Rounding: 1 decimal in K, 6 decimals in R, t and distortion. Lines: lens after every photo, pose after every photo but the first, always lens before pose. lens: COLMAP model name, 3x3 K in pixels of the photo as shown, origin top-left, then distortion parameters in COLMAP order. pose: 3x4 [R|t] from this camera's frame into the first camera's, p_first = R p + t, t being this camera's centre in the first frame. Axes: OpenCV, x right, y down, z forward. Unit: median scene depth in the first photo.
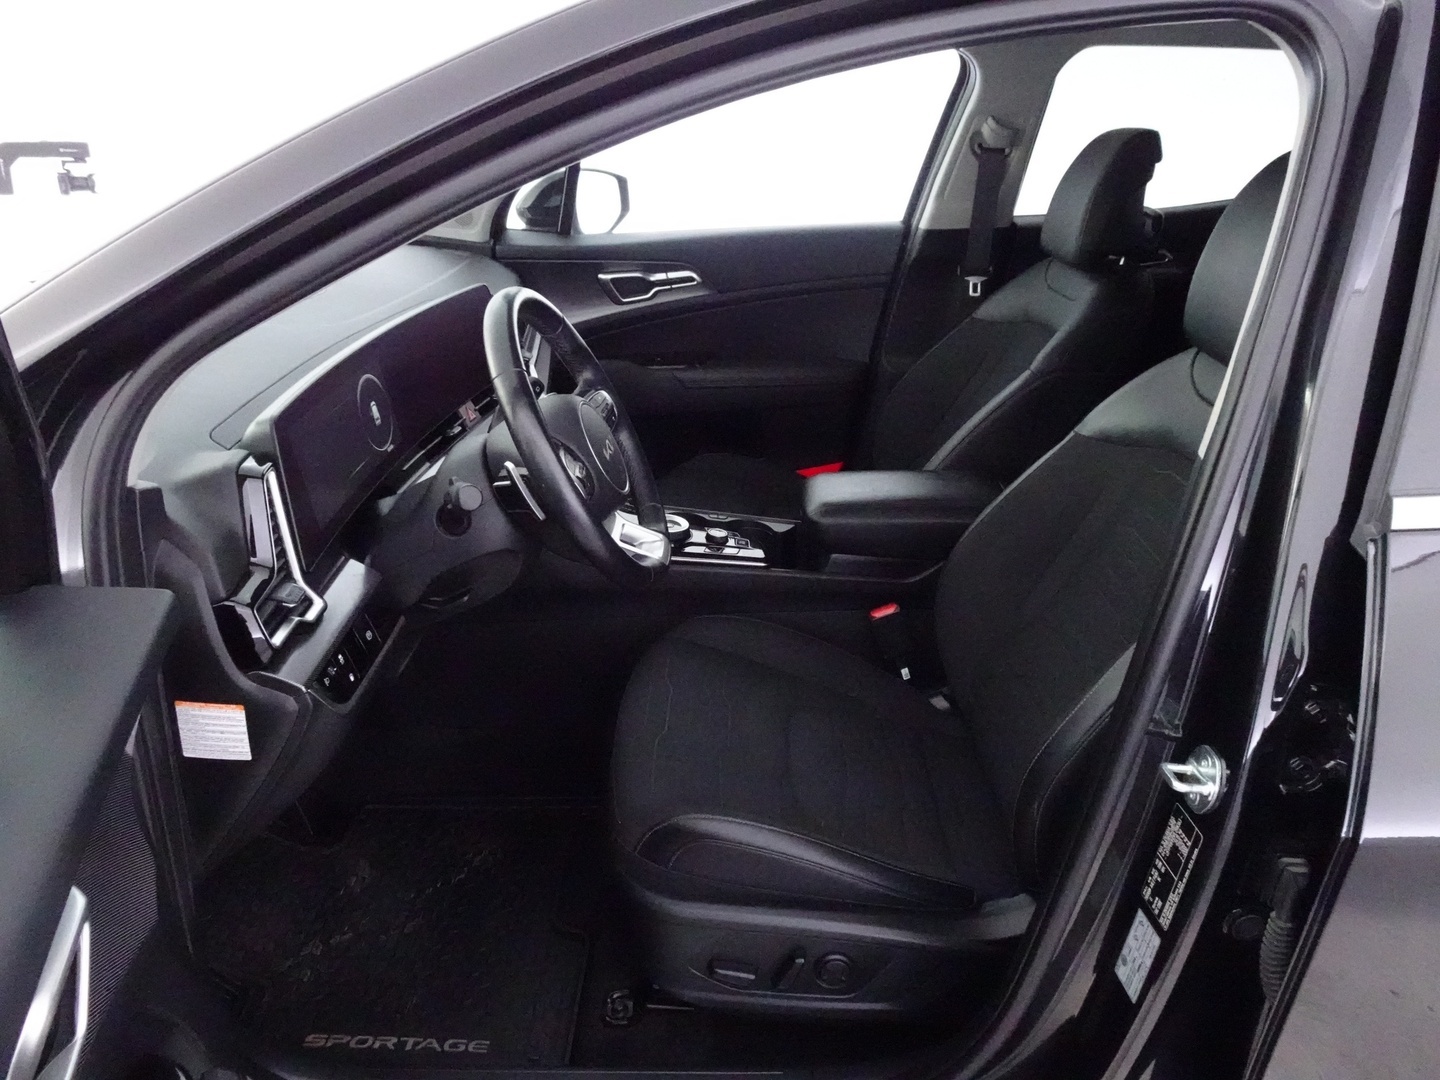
lens RADIAL K [[1055.4, 0, 717.9], [0, 1055.4, 543.7], [0, 0, 1]] dist [0.025415, -0.002222]
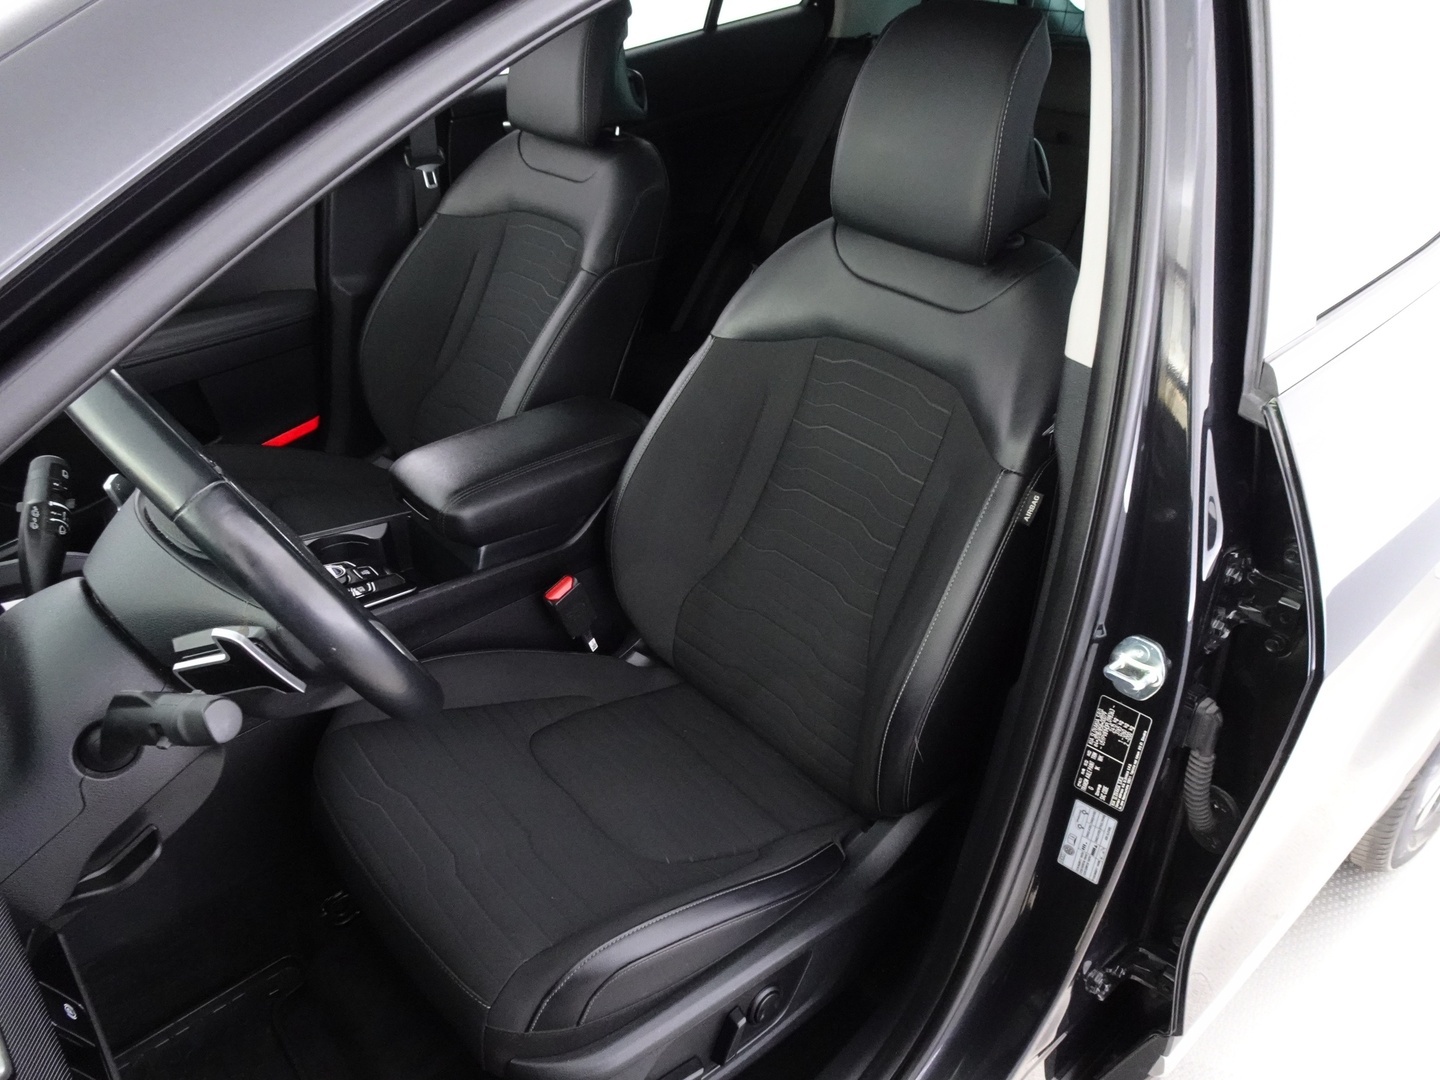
lens RADIAL K [[1055.4, 0, 717.9], [0, 1055.4, 543.7], [0, 0, 1]] dist [0.025415, -0.002222]
pose [[0.750494, -0.343052, 0.564867, -0.363033], [0.262863, 0.939154, 0.221117, -0.210536], [-0.606352, -0.017464, 0.795005, 0.406104]]
